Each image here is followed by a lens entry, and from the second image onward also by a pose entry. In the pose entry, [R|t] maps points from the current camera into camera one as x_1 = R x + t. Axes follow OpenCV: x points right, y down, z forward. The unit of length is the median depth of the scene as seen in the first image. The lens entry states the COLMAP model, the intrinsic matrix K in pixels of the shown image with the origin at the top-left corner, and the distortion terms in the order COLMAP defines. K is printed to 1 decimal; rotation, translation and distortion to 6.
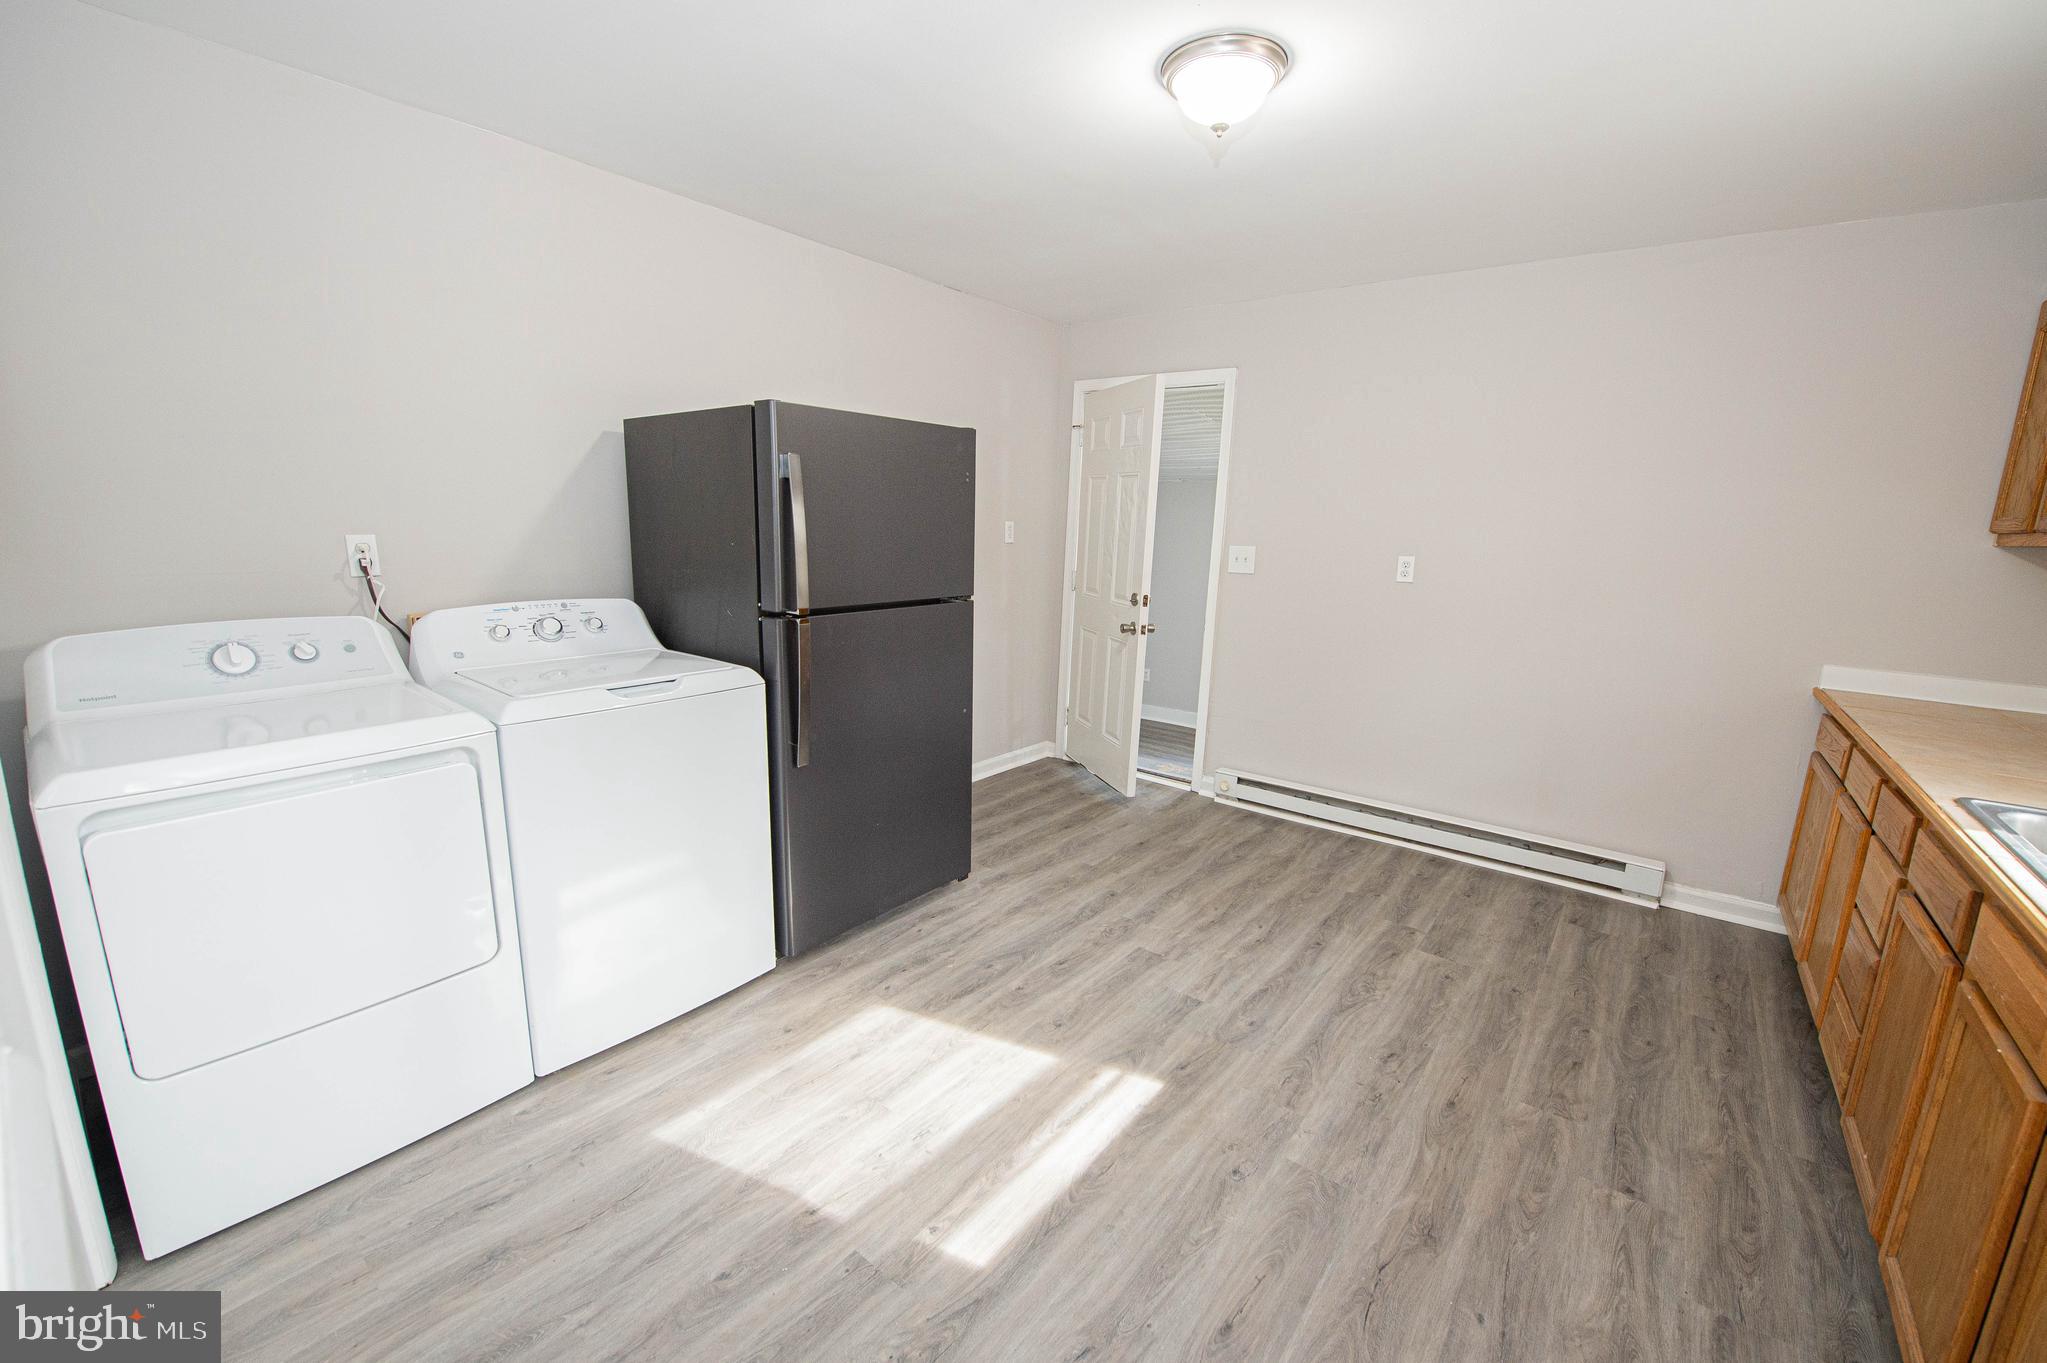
lens RADIAL K [[829.8, 0, 1015.3], [0, 829.8, 679.8], [0, 0, 1]] dist [-0.013983, -0.003150]
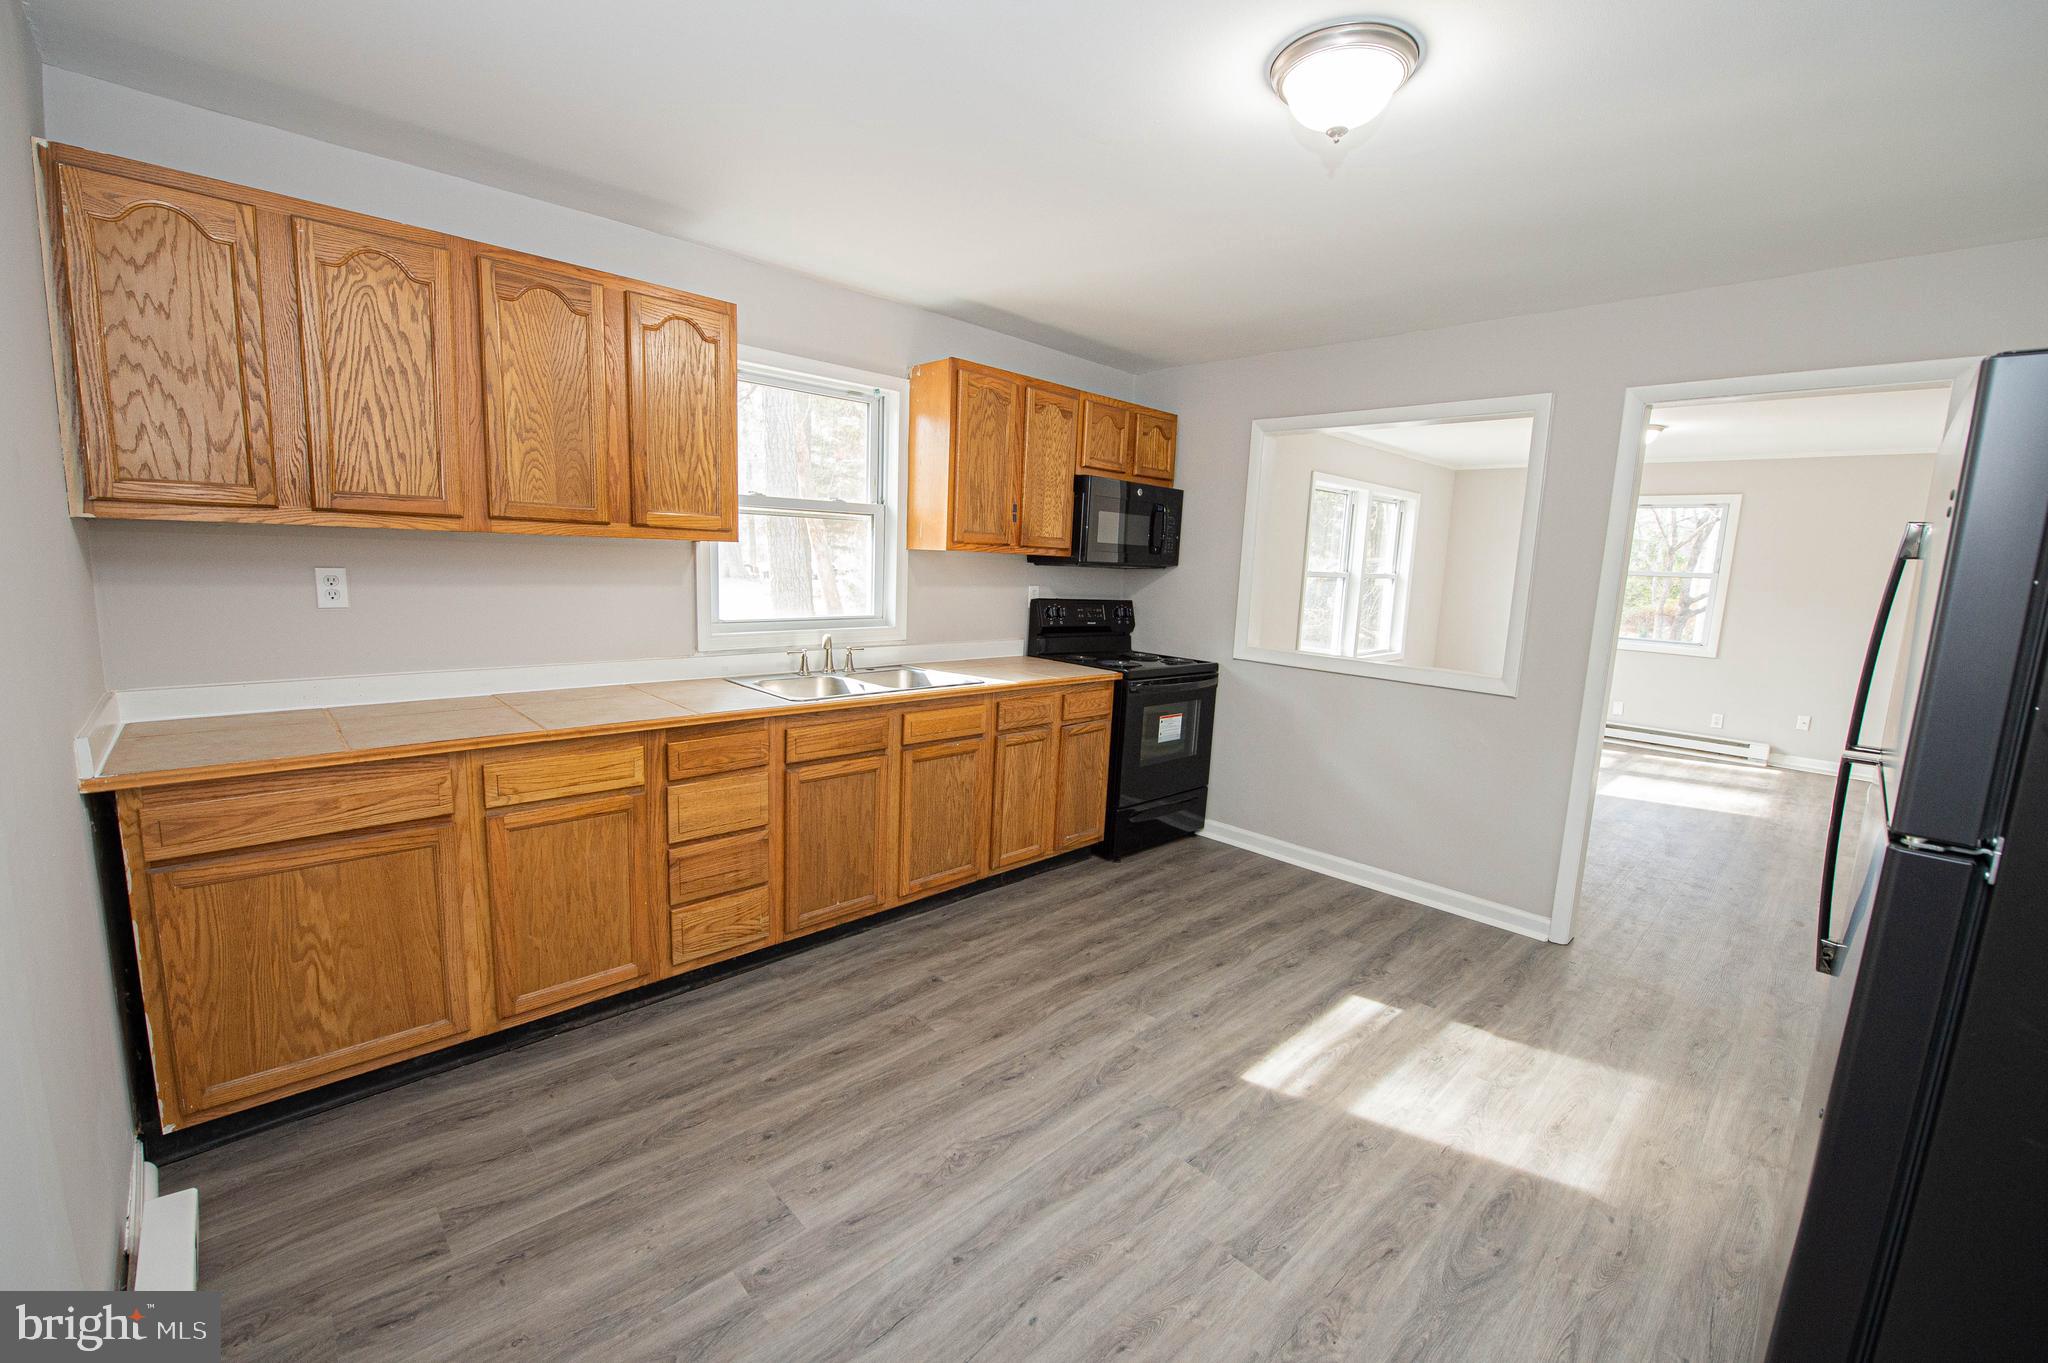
lens RADIAL K [[819.9, 0, 1019.6], [0, 819.9, 681.1], [0, 0, 1]] dist [-0.013753, -0.003333]
pose [[-0.988467, -0.092924, 0.119578, 0.355624], [-0.047970, 0.941076, 0.334776, -0.326148], [-0.143640, 0.325179, -0.934680, 1.710060]]
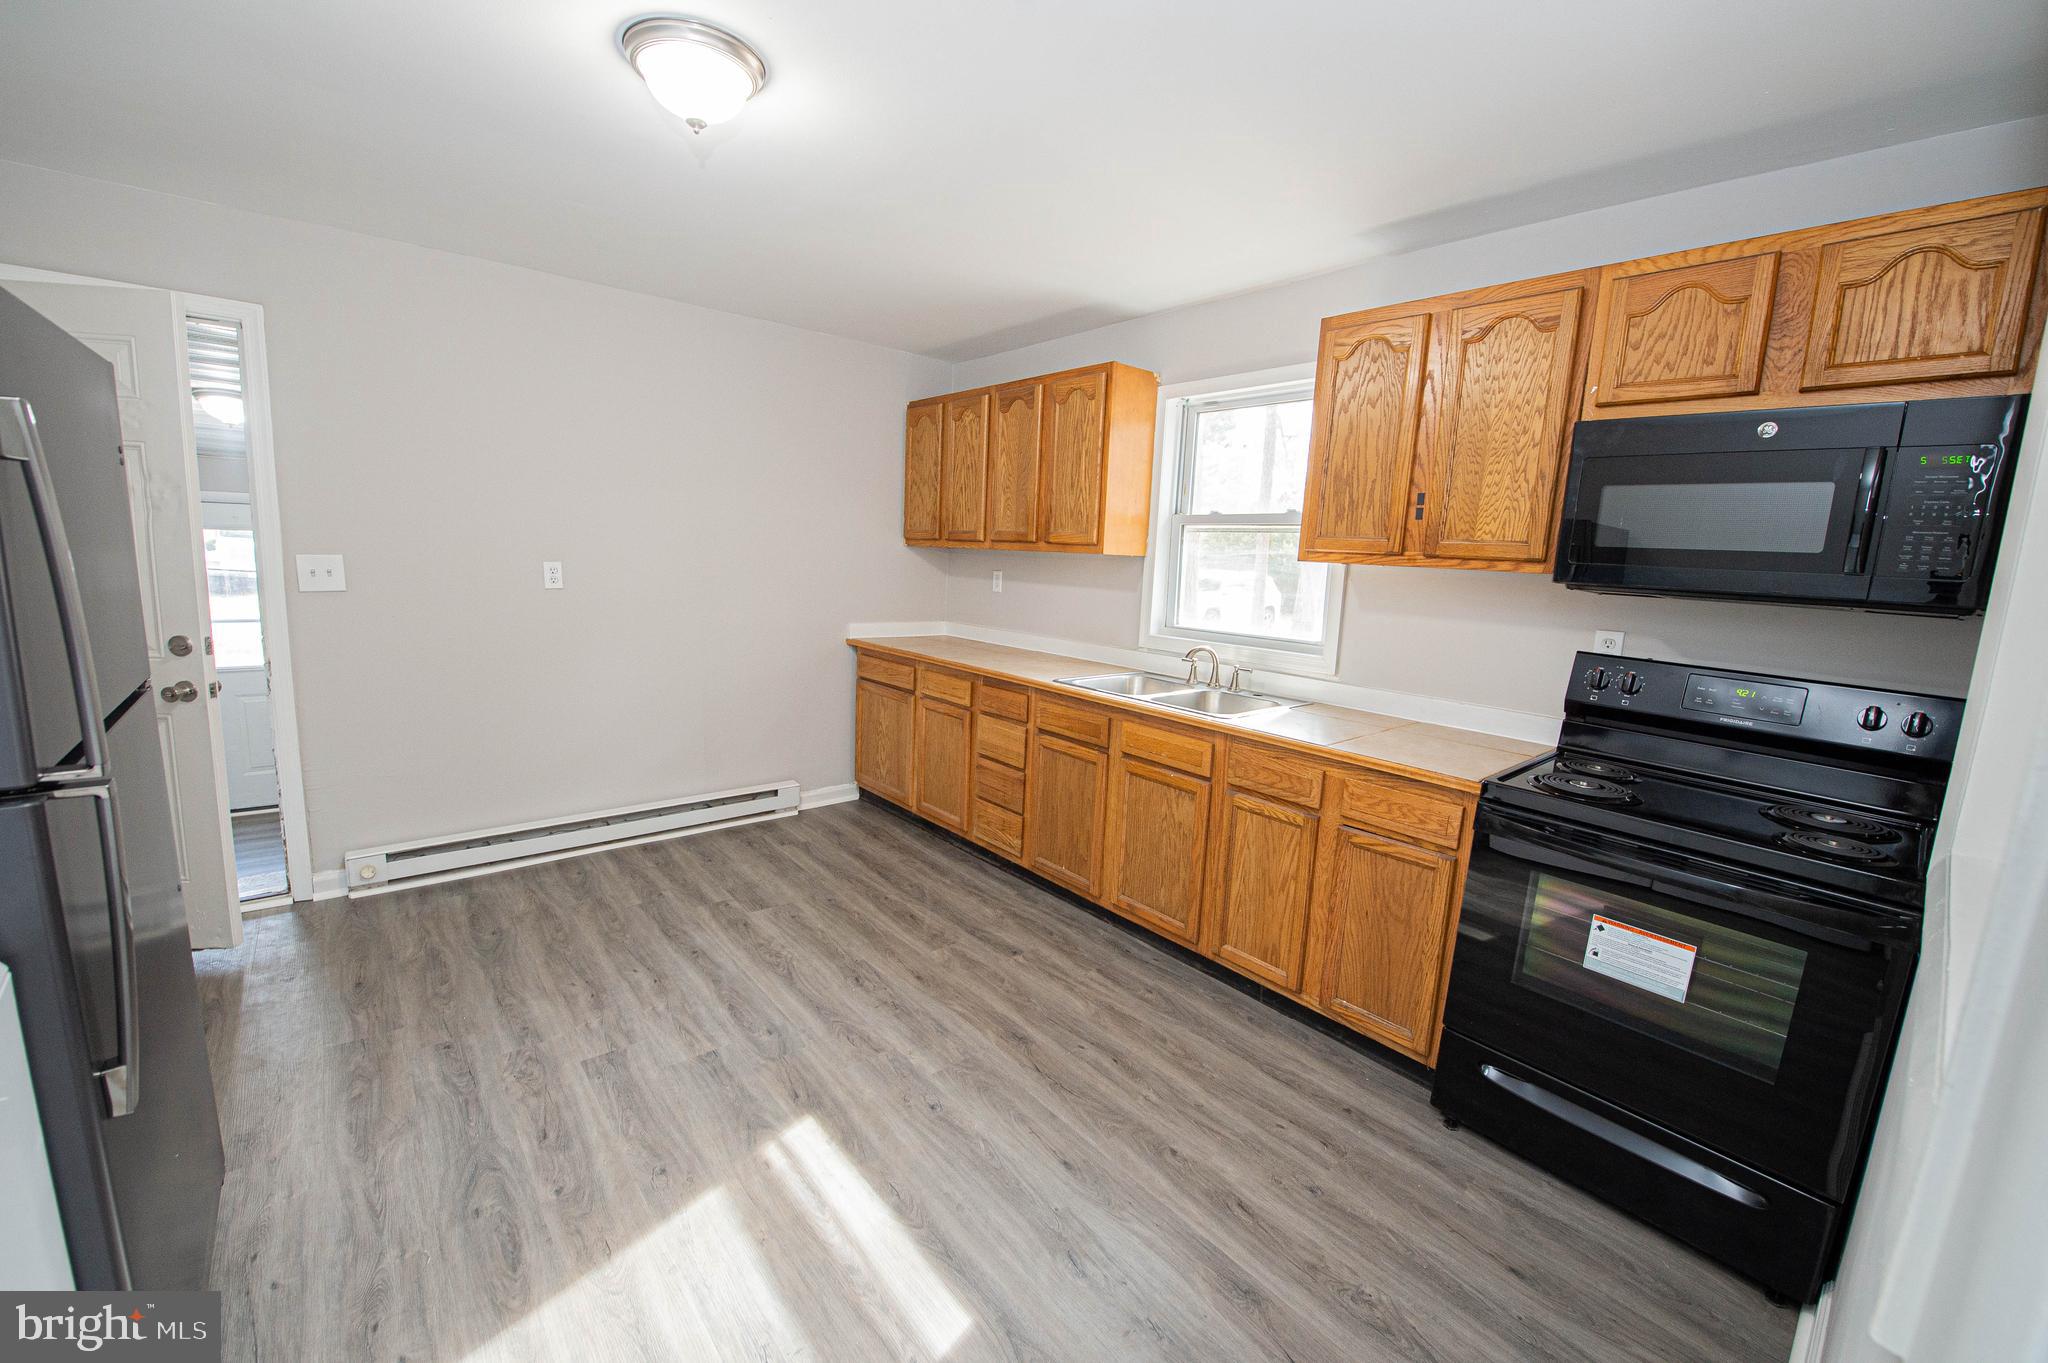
lens RADIAL K [[819.9, 0, 1022.9], [0, 819.9, 676.2], [0, 0, 1]] dist [-0.013753, -0.003333]
pose [[0.194325, -0.174797, 0.965238, -0.562093], [0.148763, 0.977866, 0.147134, -0.119806], [-0.969591, 0.115000, 0.216027, 0.432948]]
